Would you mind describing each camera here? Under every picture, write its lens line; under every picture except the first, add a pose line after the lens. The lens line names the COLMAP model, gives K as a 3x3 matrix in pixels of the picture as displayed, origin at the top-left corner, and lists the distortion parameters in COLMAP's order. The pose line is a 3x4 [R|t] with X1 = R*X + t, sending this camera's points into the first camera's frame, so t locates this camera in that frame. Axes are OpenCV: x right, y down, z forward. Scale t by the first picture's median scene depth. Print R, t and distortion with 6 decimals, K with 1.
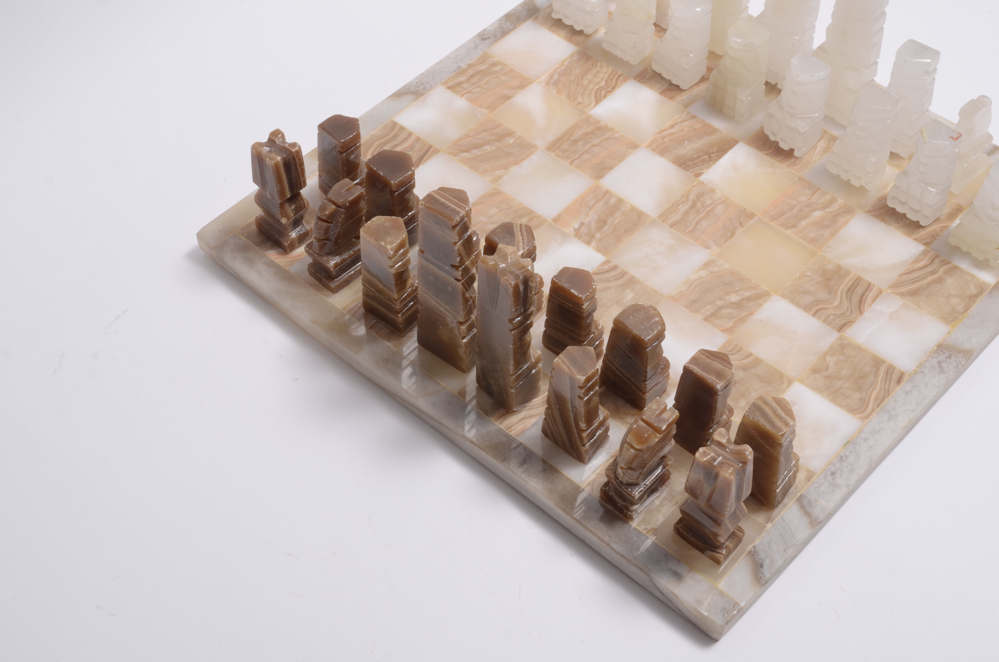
lens RADIAL K [[1464.2, 0, 484.3], [0, 1464.2, 344.9], [0, 0, 1]] dist [0.035365, 0.000000]
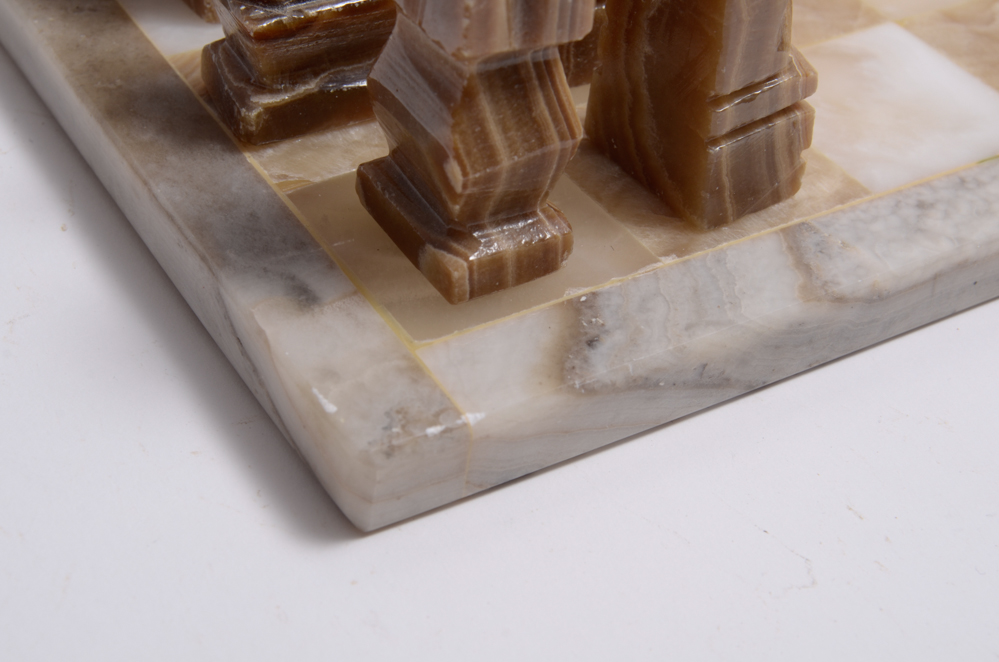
lens RADIAL K [[1745.6, 0, 507.7], [0, 1745.6, 322.0], [0, 0, 1]] dist [-0.013496, 0.000000]
pose [[0.959809, 0.236073, -0.151779, 0.186345], [-0.262939, 0.945478, -0.192181, 0.180743], [0.098135, 0.224366, 0.969551, 0.547528]]
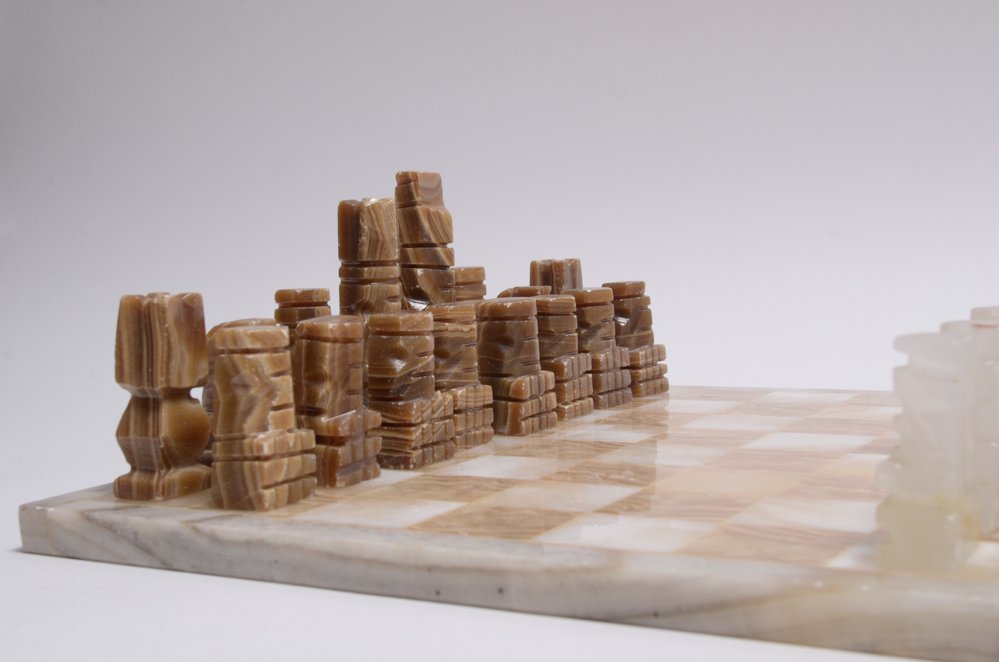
lens RADIAL K [[1464.2, 0, 472.1], [0, 1464.2, 353.0], [0, 0, 1]] dist [0.035365, 0.000000]
pose [[0.199768, 0.073423, -0.977088, 0.731943], [-0.738515, 0.666645, -0.100896, 0.039540], [0.643963, 0.741751, 0.187398, 0.767064]]
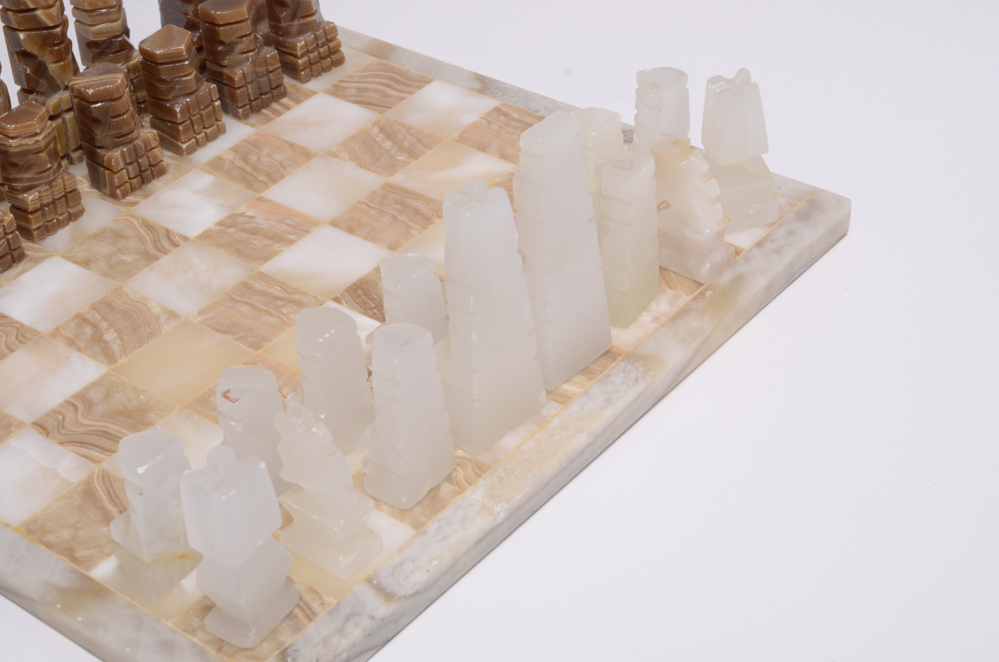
lens RADIAL K [[1816.1, 0, 502.9], [0, 1816.1, 370.4], [0, 0, 1]] dist [0.094535, 0.000000]
pose [[0.048639, 0.608638, -0.791956, 0.900554], [-0.729299, 0.563405, 0.388199, -0.515433], [0.682465, 0.558691, 0.471282, 0.670525]]
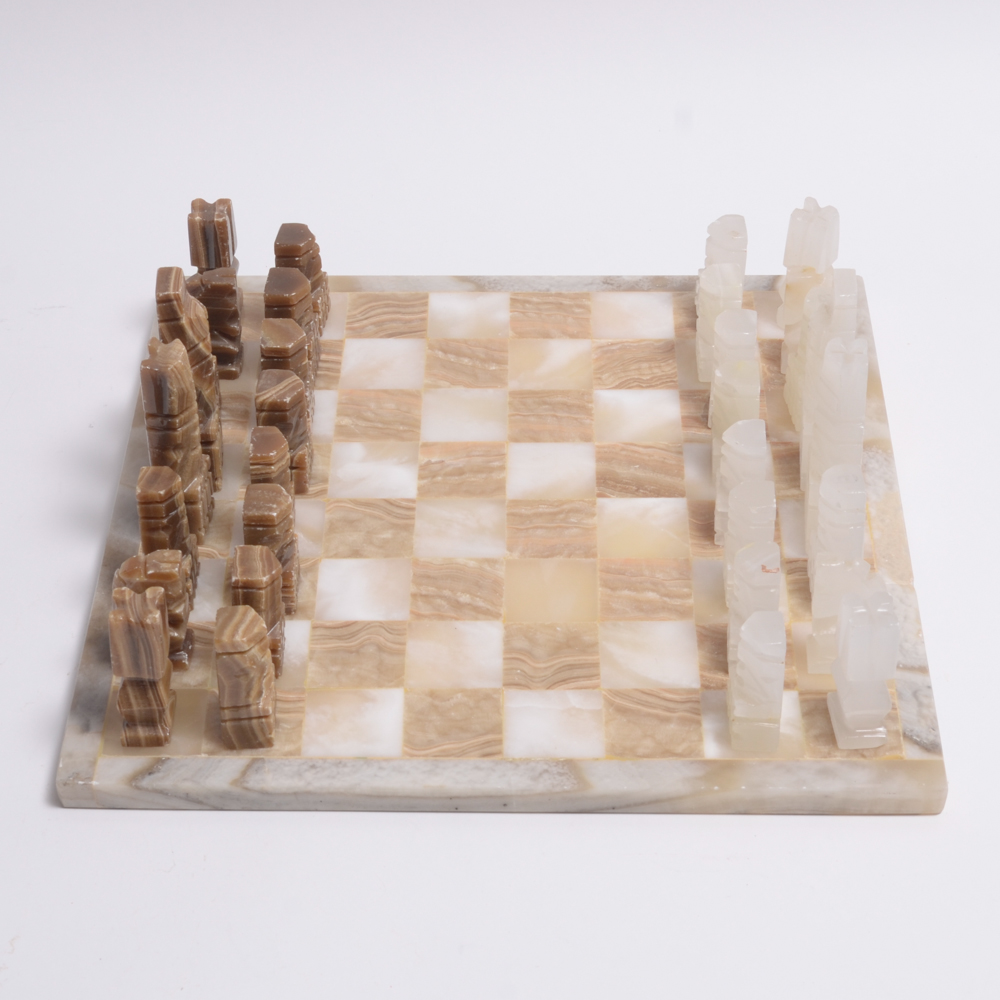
lens RADIAL K [[2398.8, 0, 494.5], [0, 2398.8, 493.1], [0, 0, 1]] dist [-0.027990, 0.000000]
pose [[0.658983, 0.470634, -0.586725, 0.900608], [-0.575828, 0.817521, 0.009020, -0.097529], [0.483905, 0.331909, 0.809736, -0.096475]]
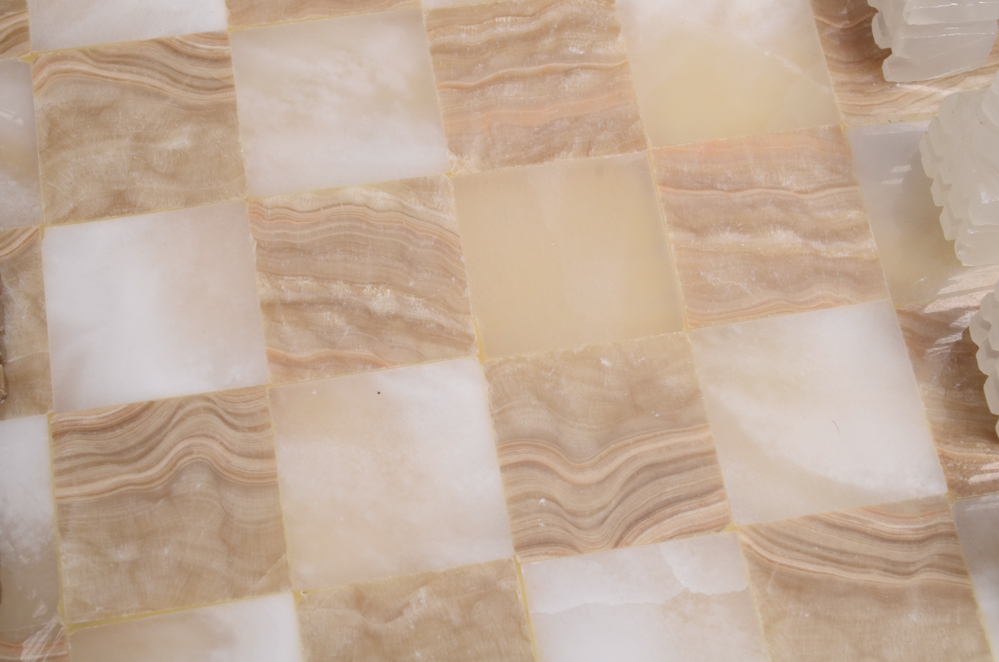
lens RADIAL K [[1745.6, 0, 490.0], [0, 1745.6, 341.8], [0, 0, 1]] dist [-0.013496, 0.000000]
pose [[0.779490, 0.575389, -0.247635, 0.292515], [-0.501843, 0.810202, 0.302864, -0.162921], [0.374899, -0.111805, 0.920299, 0.576839]]
